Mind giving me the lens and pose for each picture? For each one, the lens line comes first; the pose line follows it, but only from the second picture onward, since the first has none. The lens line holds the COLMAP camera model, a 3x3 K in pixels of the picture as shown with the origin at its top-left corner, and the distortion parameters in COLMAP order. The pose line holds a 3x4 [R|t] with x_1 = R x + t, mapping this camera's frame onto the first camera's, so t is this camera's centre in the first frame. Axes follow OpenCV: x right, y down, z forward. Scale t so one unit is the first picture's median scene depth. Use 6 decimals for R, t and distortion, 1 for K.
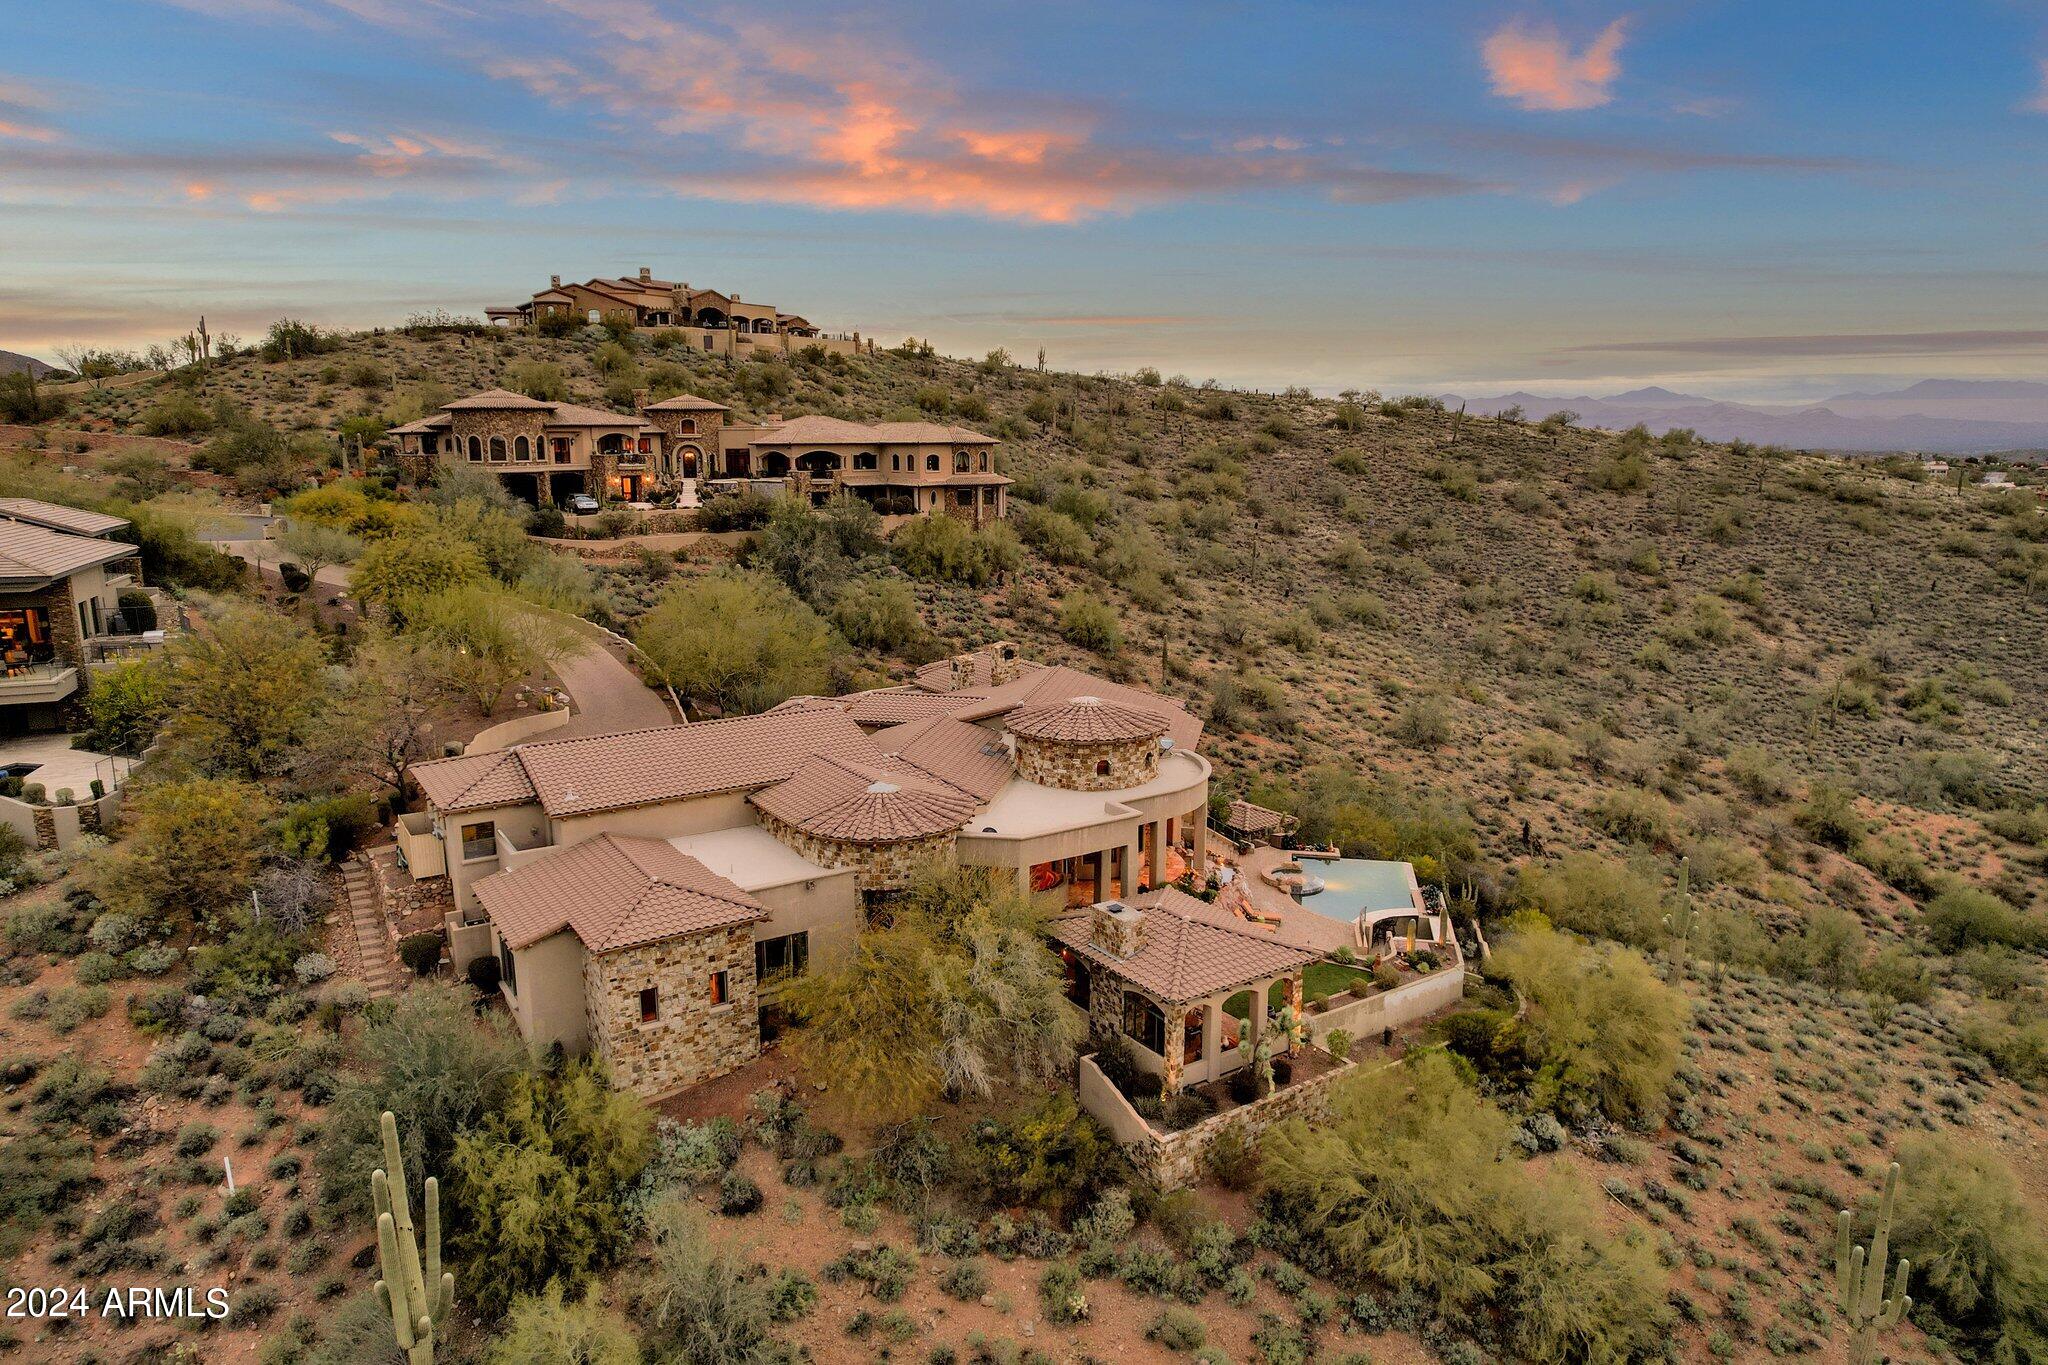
lens RADIAL K [[1310.9, 0, 1029.1], [0, 1310.9, 676.9], [0, 0, 1]] dist [-0.047756, 0.048149]
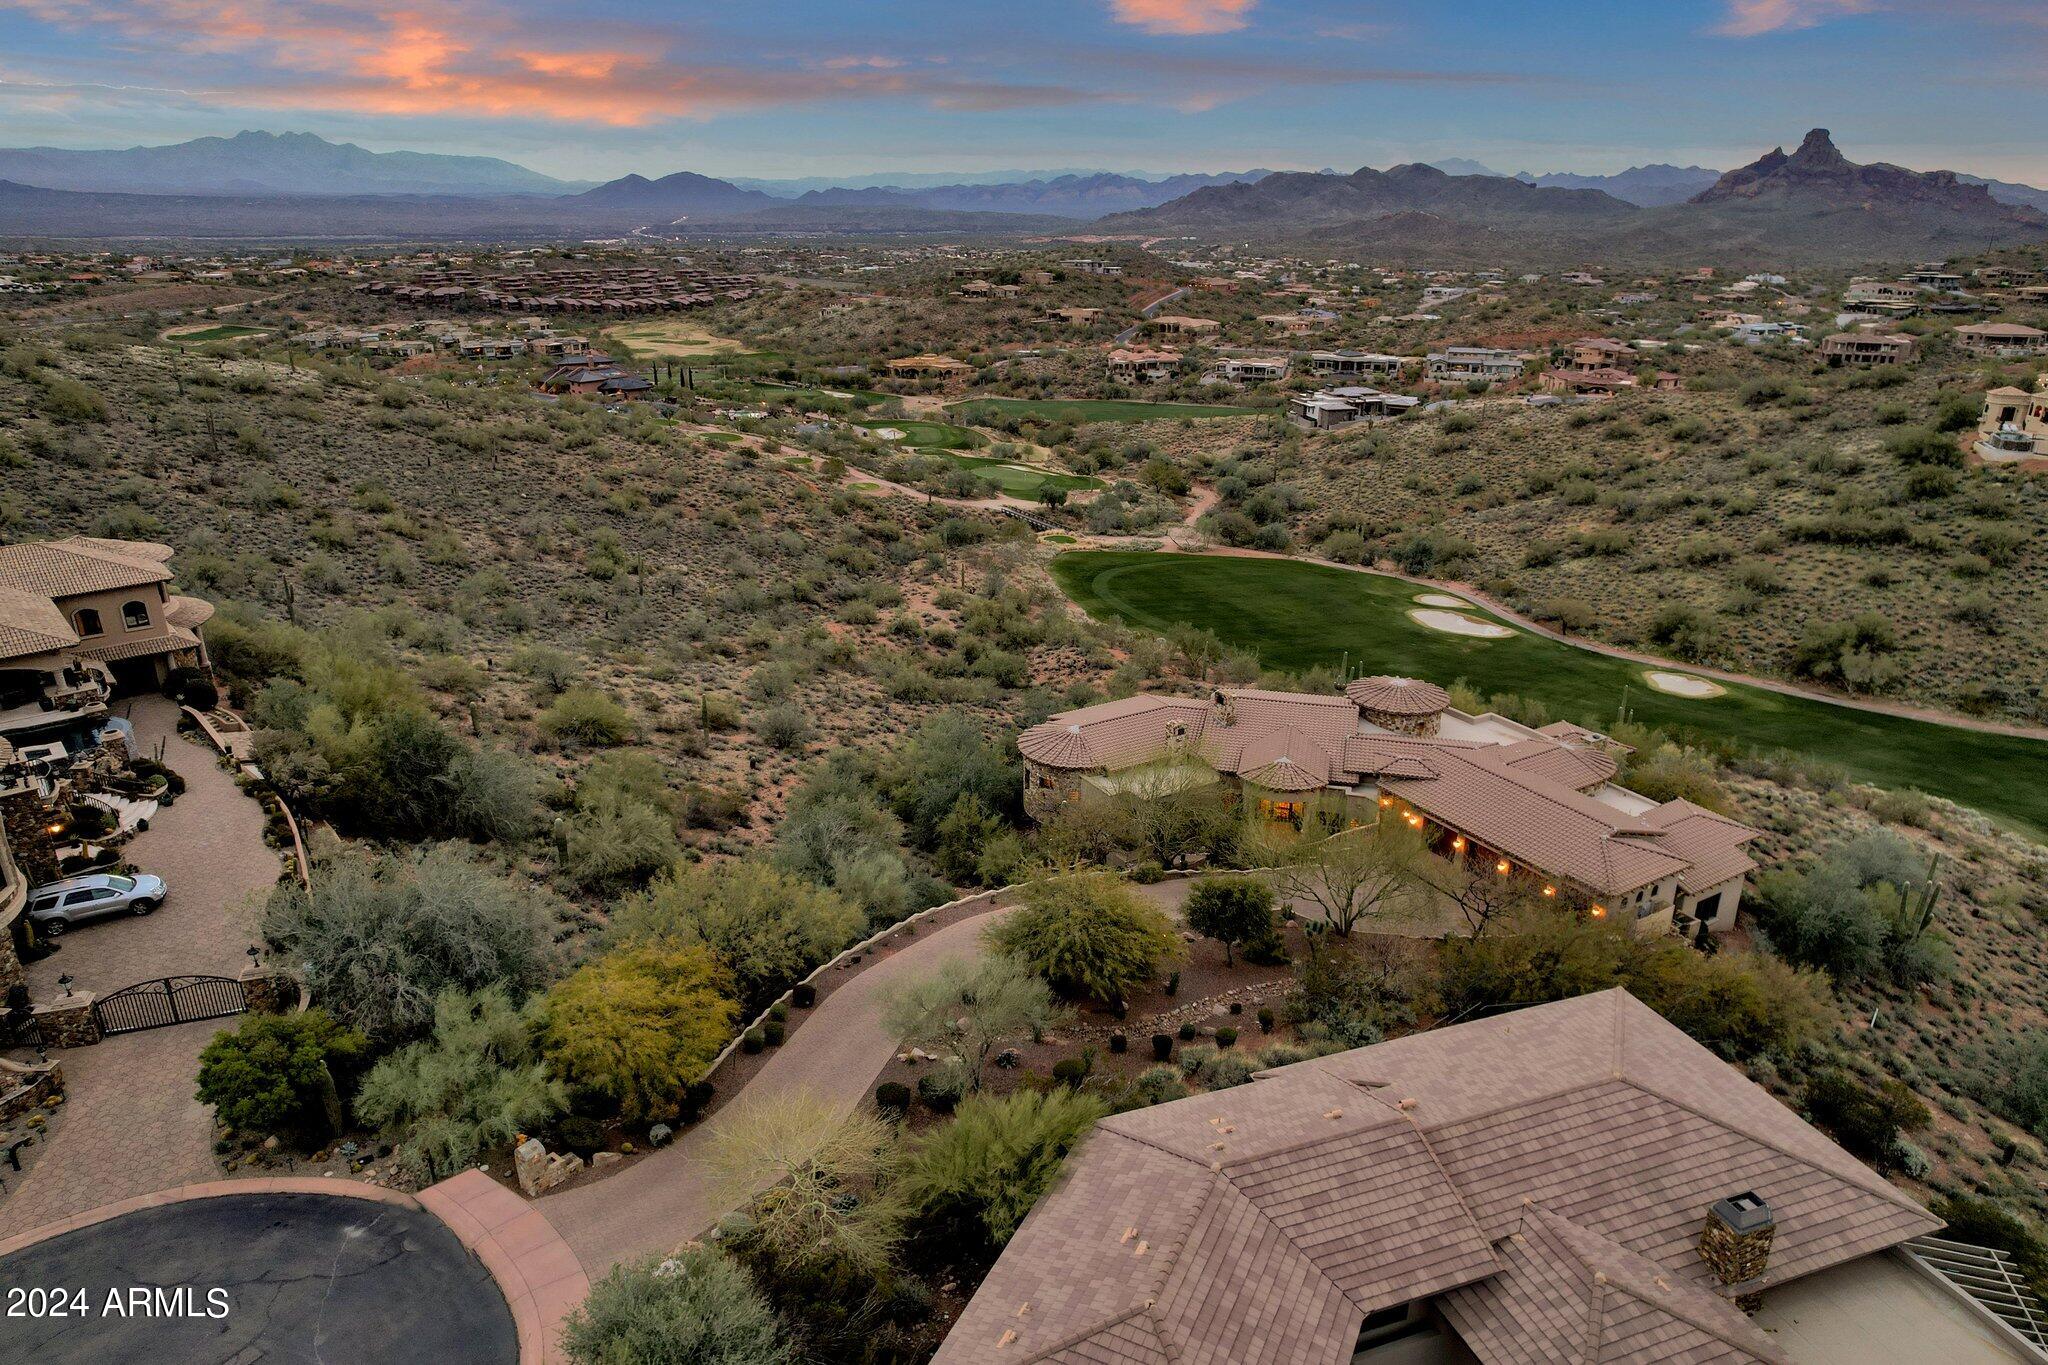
lens RADIAL K [[1302.0, 0, 1028.0], [0, 1302.0, 685.9], [0, 0, 1]] dist [-0.049499, 0.052387]
pose [[0.050234, -0.351697, 0.934765, -0.621277], [0.182348, 0.923444, 0.337639, -0.255915], [-0.981950, 0.153492, 0.110520, 0.542755]]
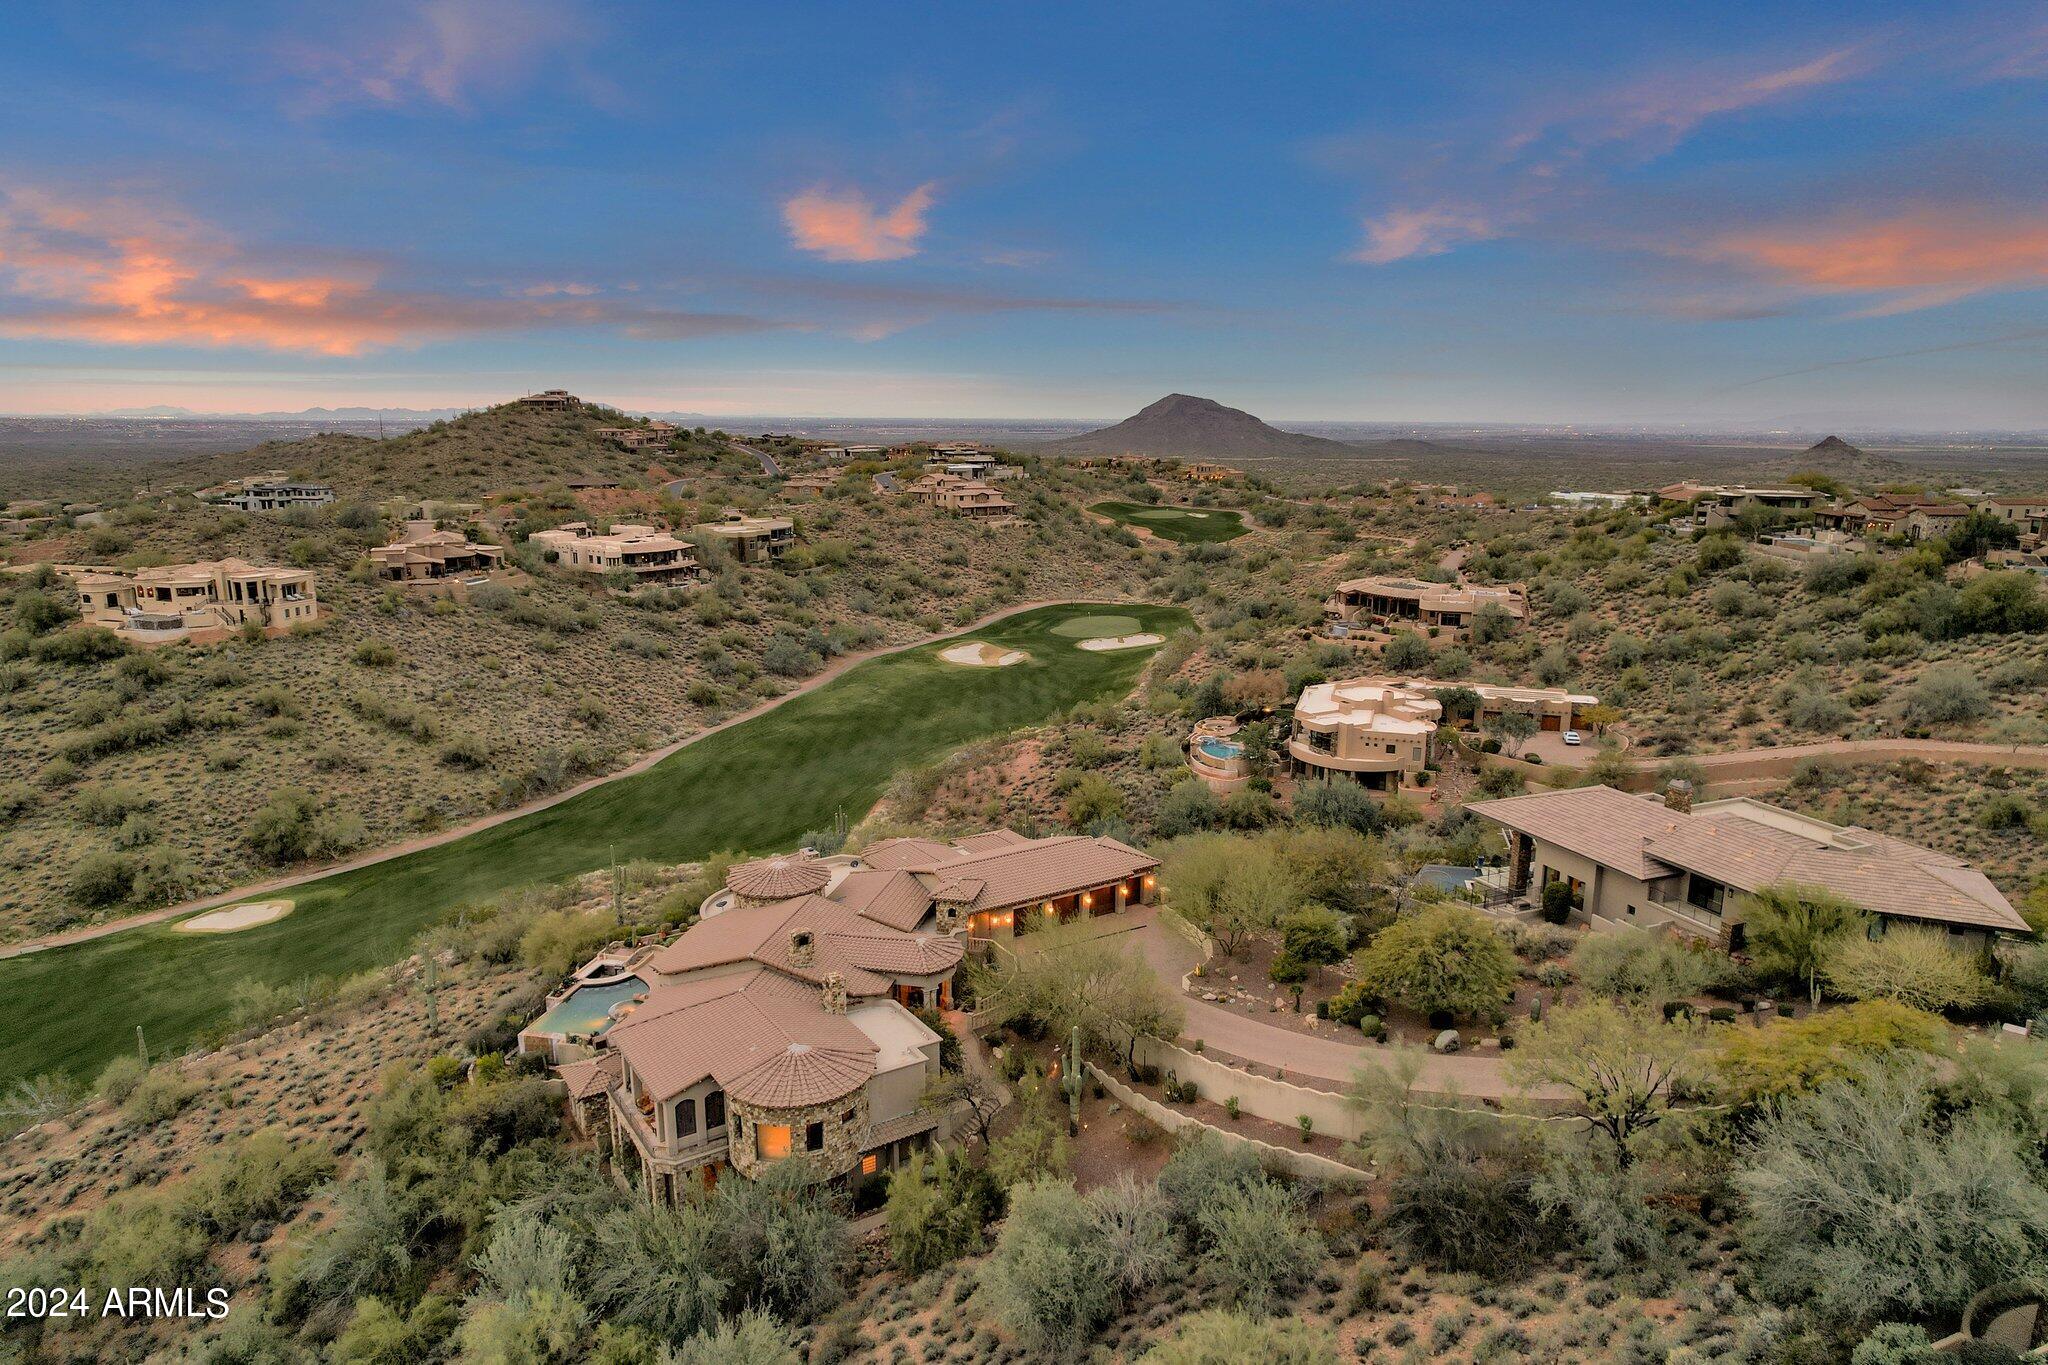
lens RADIAL K [[1302.0, 0, 1028.0], [0, 1302.0, 685.9], [0, 0, 1]] dist [-0.049499, 0.052387]
pose [[-0.999946, -0.004945, 0.009095, -0.113596], [-0.001034, 0.921875, 0.387485, -0.336099], [-0.010301, 0.387455, -0.921831, 1.000012]]
